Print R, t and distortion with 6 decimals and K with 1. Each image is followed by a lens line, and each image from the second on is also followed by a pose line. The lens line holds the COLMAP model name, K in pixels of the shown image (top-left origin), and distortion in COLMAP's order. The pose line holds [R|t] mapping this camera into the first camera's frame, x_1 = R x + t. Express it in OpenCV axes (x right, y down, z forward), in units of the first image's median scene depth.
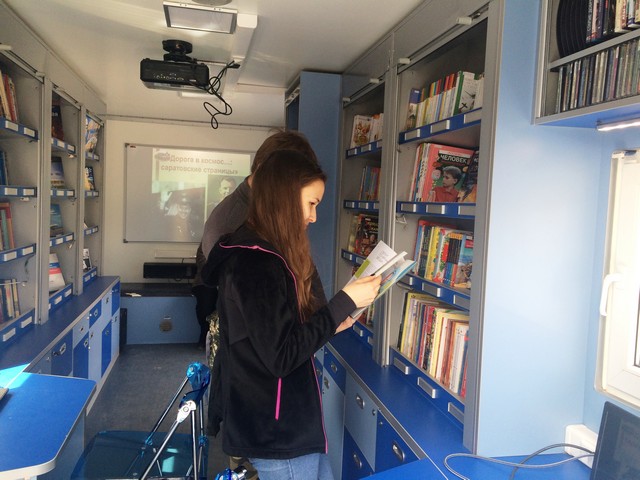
lens RADIAL K [[544.6, 0, 316.6], [0, 544.6, 237.7], [0, 0, 1]] dist [0.084692, -0.108061]
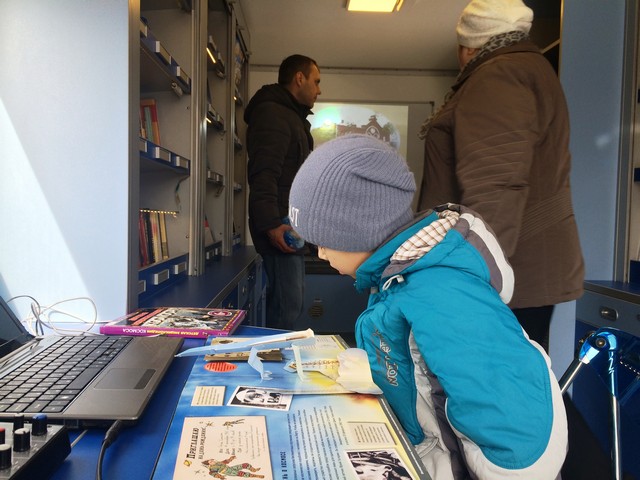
lens RADIAL K [[544.6, 0, 316.6], [0, 544.6, 237.7], [0, 0, 1]] dist [0.084692, -0.108061]
pose [[0.984343, -0.012931, -0.175787, -0.203167], [0.008851, 0.999673, -0.023975, 0.113799], [0.176040, 0.022044, 0.984136, 0.306961]]
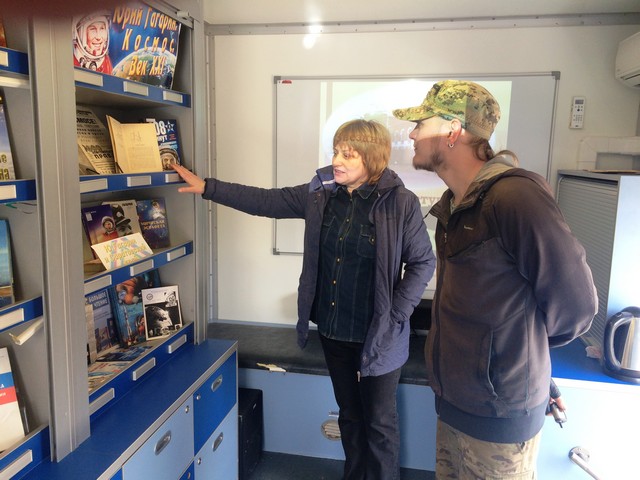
lens RADIAL K [[542.7, 0, 316.7], [0, 542.7, 238.9], [0, 0, 1]] dist [0.088043, -0.116163]
pose [[0.918459, 0.035851, -0.393889, -0.147777], [-0.004901, 0.996839, 0.079303, -0.089573], [0.395486, -0.070906, 0.915731, 0.852823]]
